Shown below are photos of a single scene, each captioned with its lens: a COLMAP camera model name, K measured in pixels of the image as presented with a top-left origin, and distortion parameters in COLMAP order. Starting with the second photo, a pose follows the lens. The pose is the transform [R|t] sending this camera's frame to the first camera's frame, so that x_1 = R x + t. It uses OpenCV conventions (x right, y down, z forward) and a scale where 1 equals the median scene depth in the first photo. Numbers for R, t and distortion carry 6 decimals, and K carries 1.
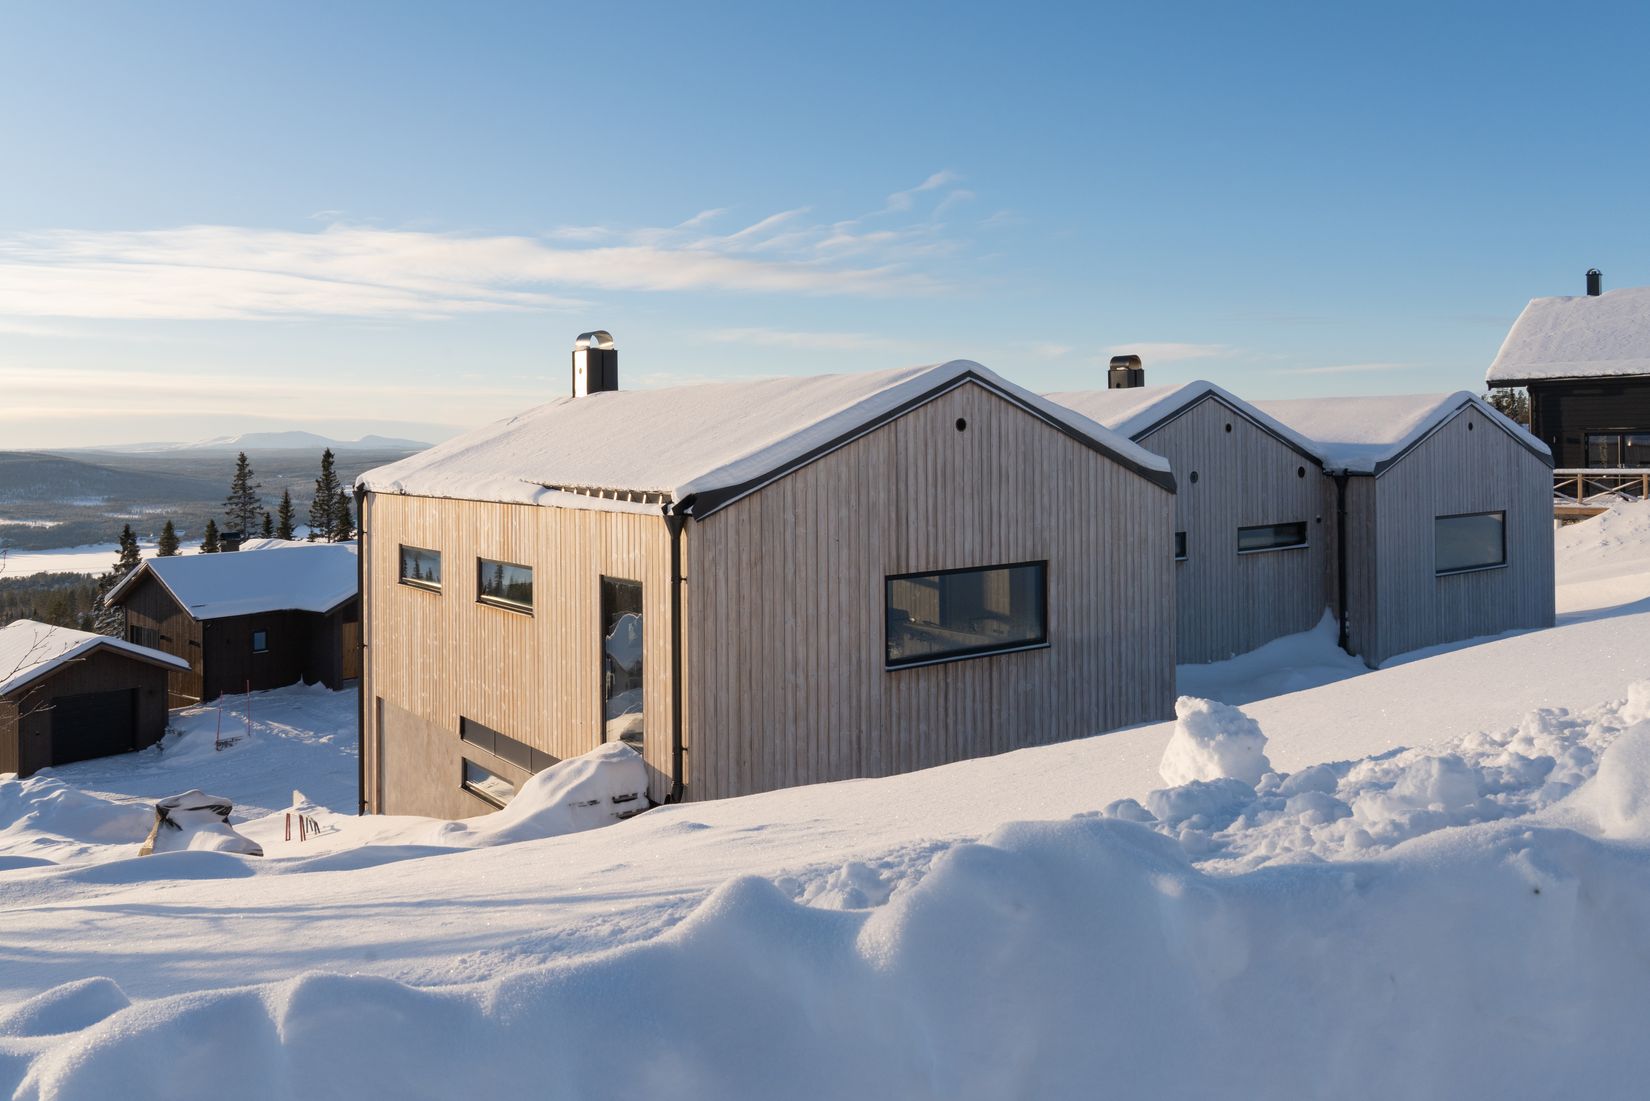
lens RADIAL K [[1234.5, 0, 820.6], [0, 1234.5, 406.0], [0, 0, 1]] dist [0.005830, 0.001027]
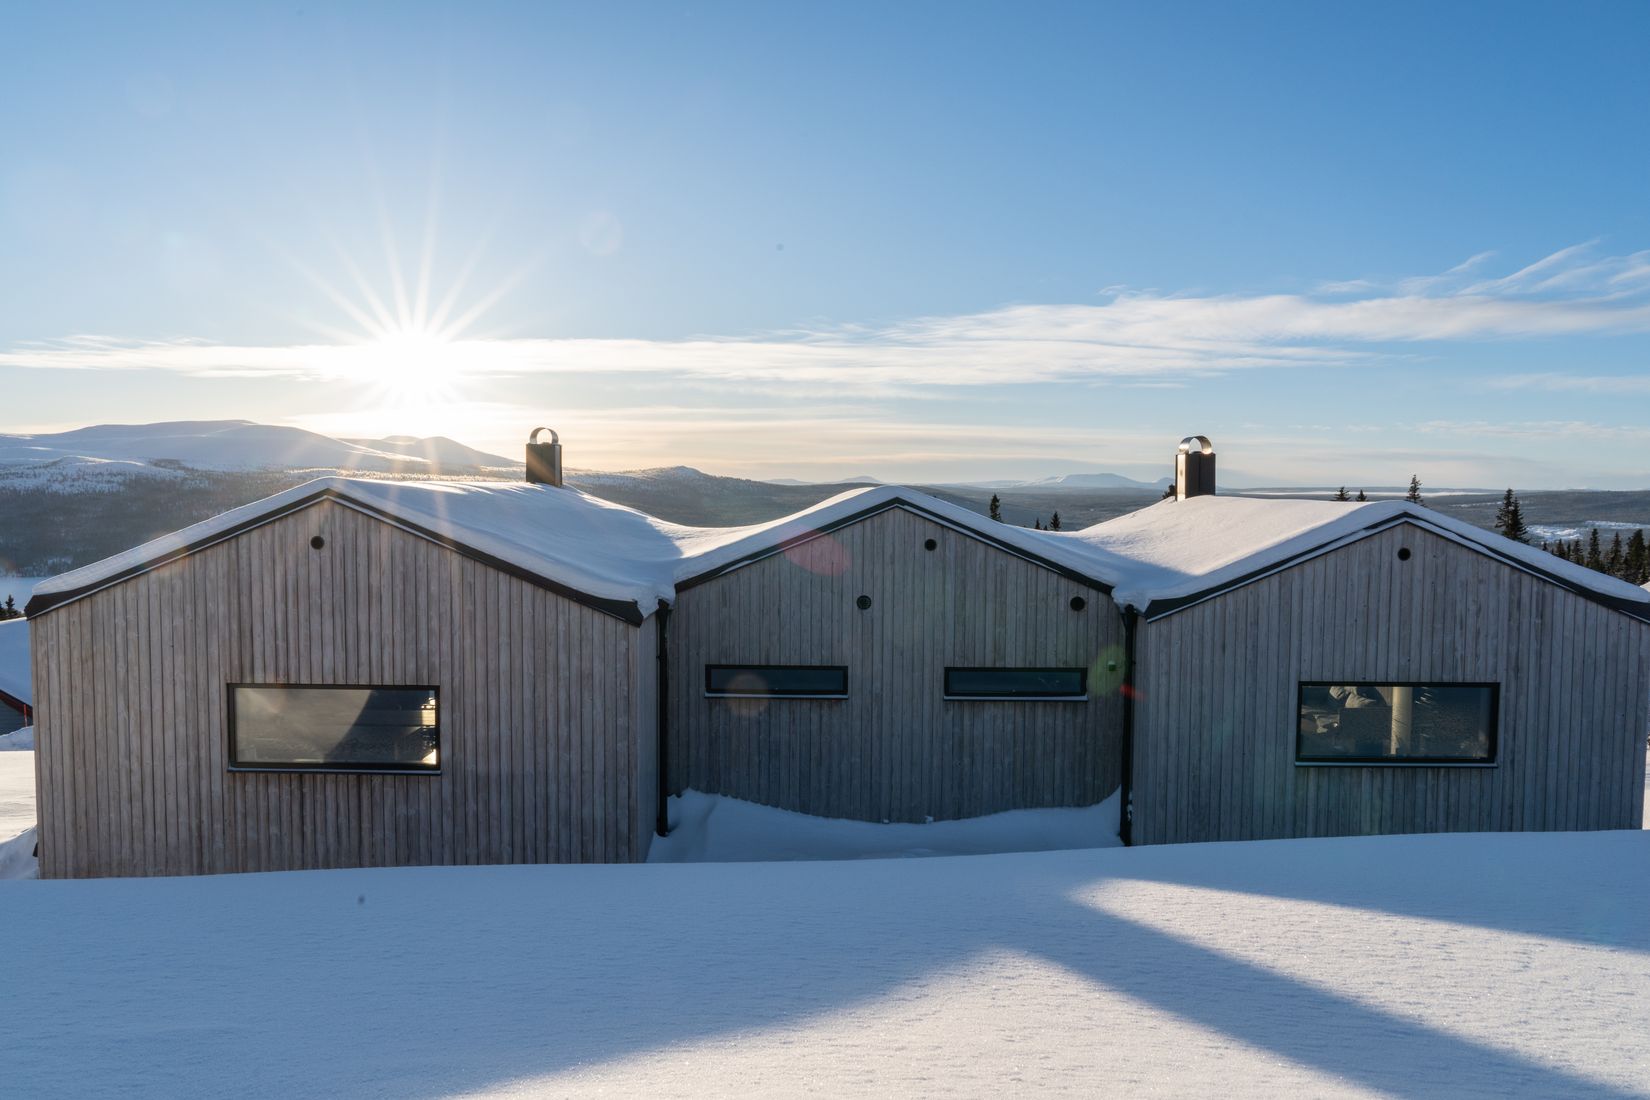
lens RADIAL K [[1090.1, 0, 823.4], [0, 1090.1, 520.3], [0, 0, 1]] dist [-0.022075, -0.000538]
pose [[0.810477, 0.038750, -0.584487, 0.963815], [-0.003184, 0.998086, 0.061756, -0.059089], [0.585762, -0.048191, 0.809049, 0.528858]]
